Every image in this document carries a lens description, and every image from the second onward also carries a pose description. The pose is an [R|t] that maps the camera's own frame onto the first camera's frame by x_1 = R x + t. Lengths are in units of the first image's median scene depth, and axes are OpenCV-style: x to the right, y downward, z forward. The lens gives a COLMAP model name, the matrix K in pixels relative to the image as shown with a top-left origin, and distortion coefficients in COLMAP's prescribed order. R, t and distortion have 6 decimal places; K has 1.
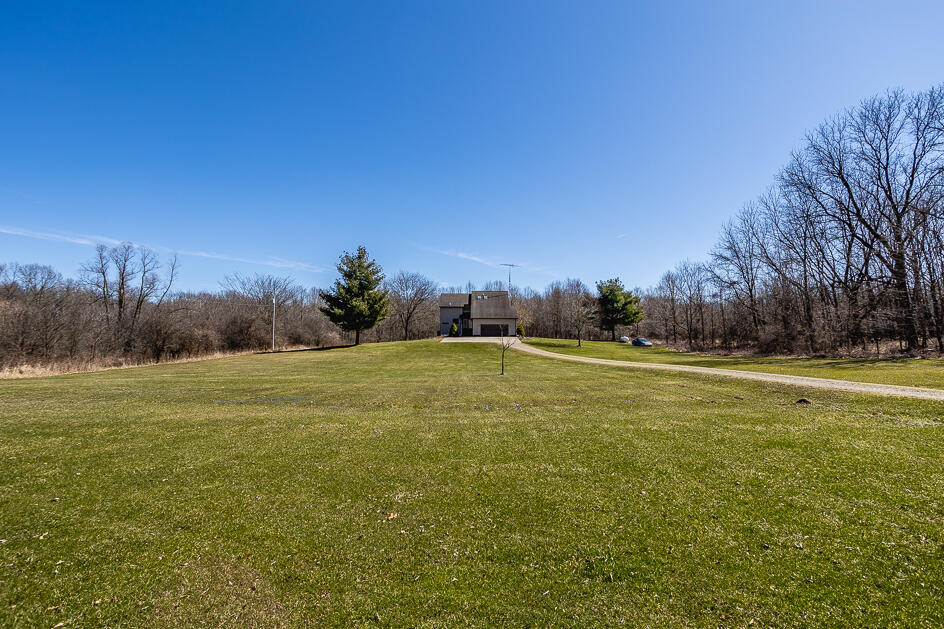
lens RADIAL K [[461.1, 0, 474.4], [0, 461.1, 311.8], [0, 0, 1]] dist [-0.024647, 0.014436]
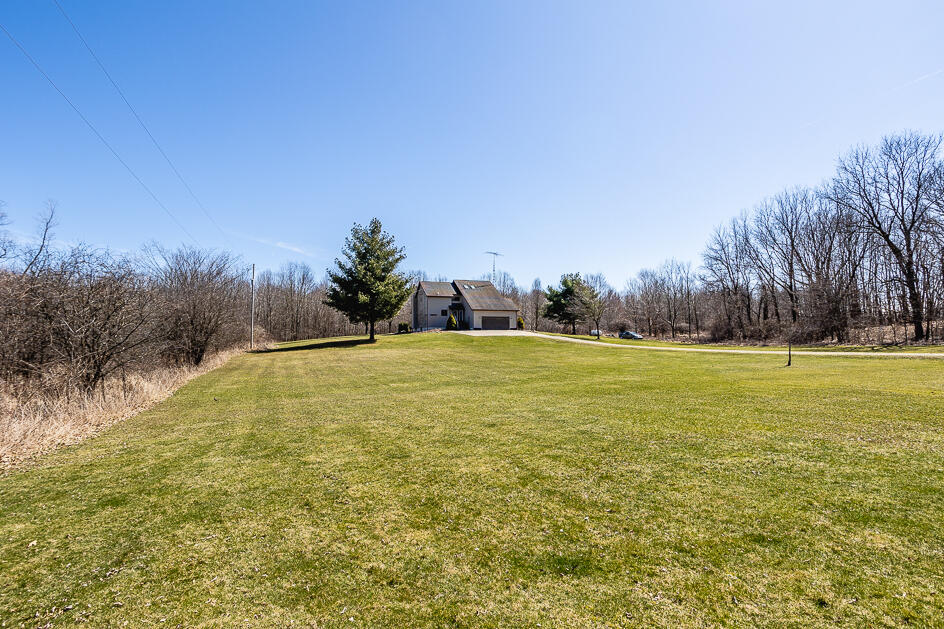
lens RADIAL K [[461.1, 0, 477.0], [0, 461.1, 311.4], [0, 0, 1]] dist [-0.024647, 0.014436]
pose [[0.916051, 0.010580, 0.400922, -0.360854], [-0.014069, 0.999884, 0.005760, 0.012198], [-0.400815, -0.010917, 0.916094, 0.169398]]
